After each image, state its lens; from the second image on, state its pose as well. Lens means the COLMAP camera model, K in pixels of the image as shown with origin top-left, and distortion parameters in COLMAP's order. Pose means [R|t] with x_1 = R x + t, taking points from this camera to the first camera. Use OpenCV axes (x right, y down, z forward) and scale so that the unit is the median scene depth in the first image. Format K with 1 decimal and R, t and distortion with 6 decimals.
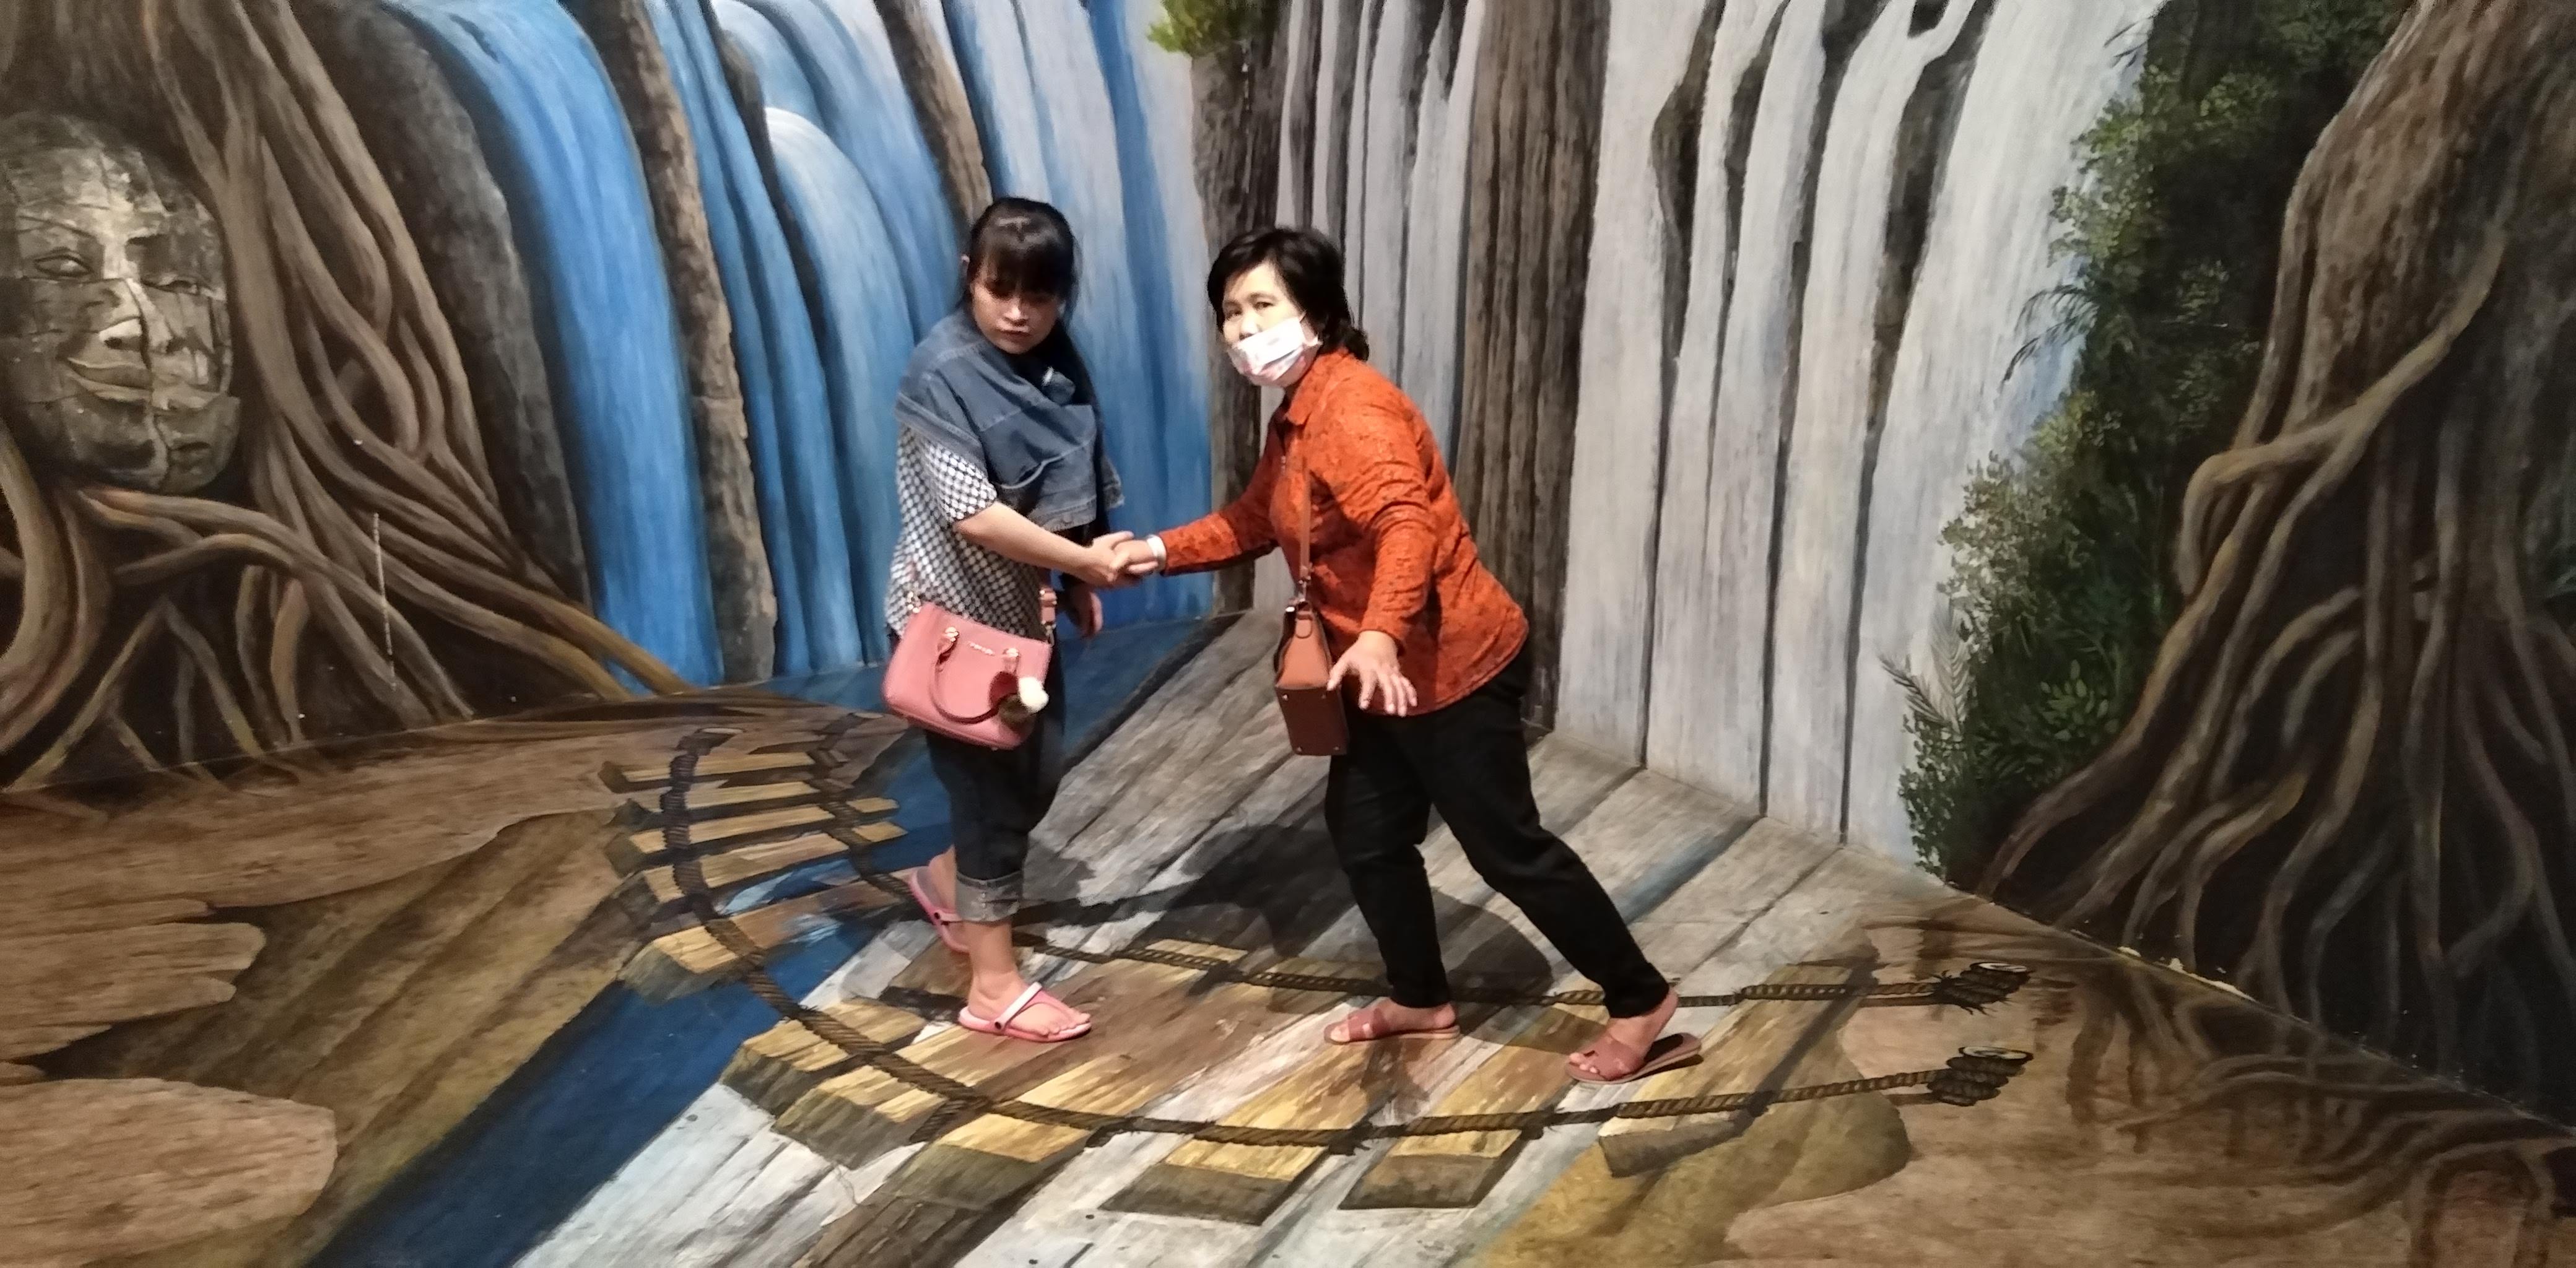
lens RADIAL K [[2031.4, 0, 1283.7], [0, 2031.4, 618.1], [0, 0, 1]] dist [0.119613, -0.233669]
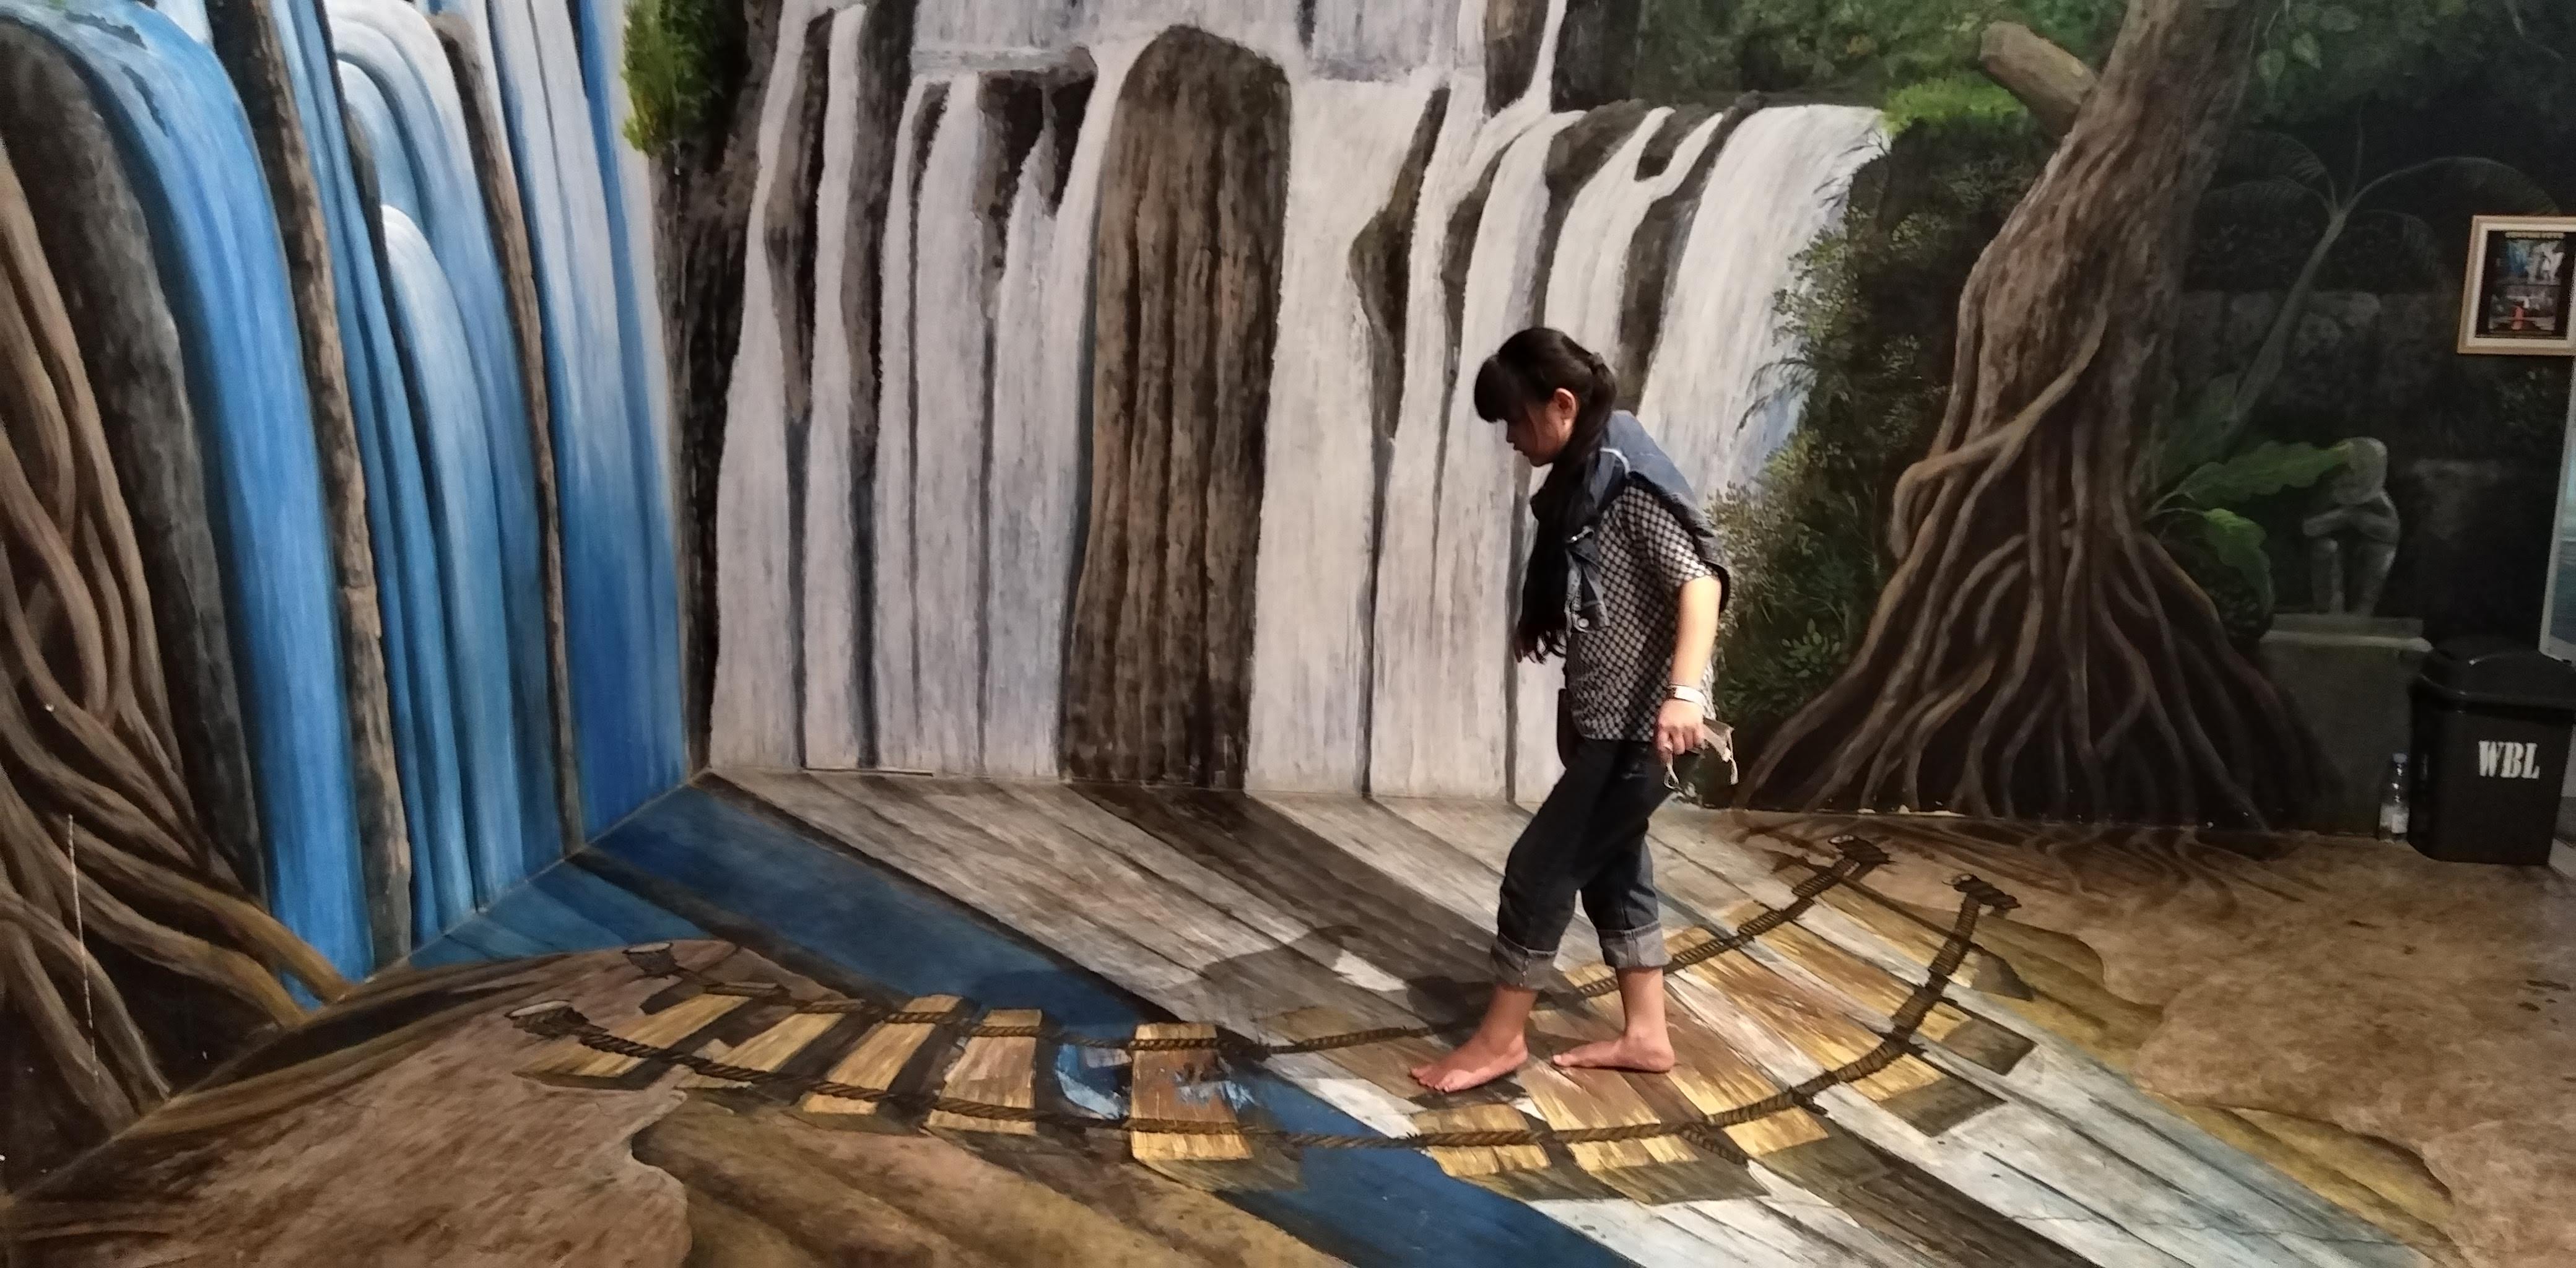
lens RADIAL K [[2031.4, 0, 1283.7], [0, 2031.4, 618.1], [0, 0, 1]] dist [0.119613, -0.233669]
pose [[0.614071, -0.131510, 0.778217, -0.731183], [0.176345, 0.983955, 0.027128, -0.064420], [-0.769298, 0.120576, 0.627409, 0.305311]]
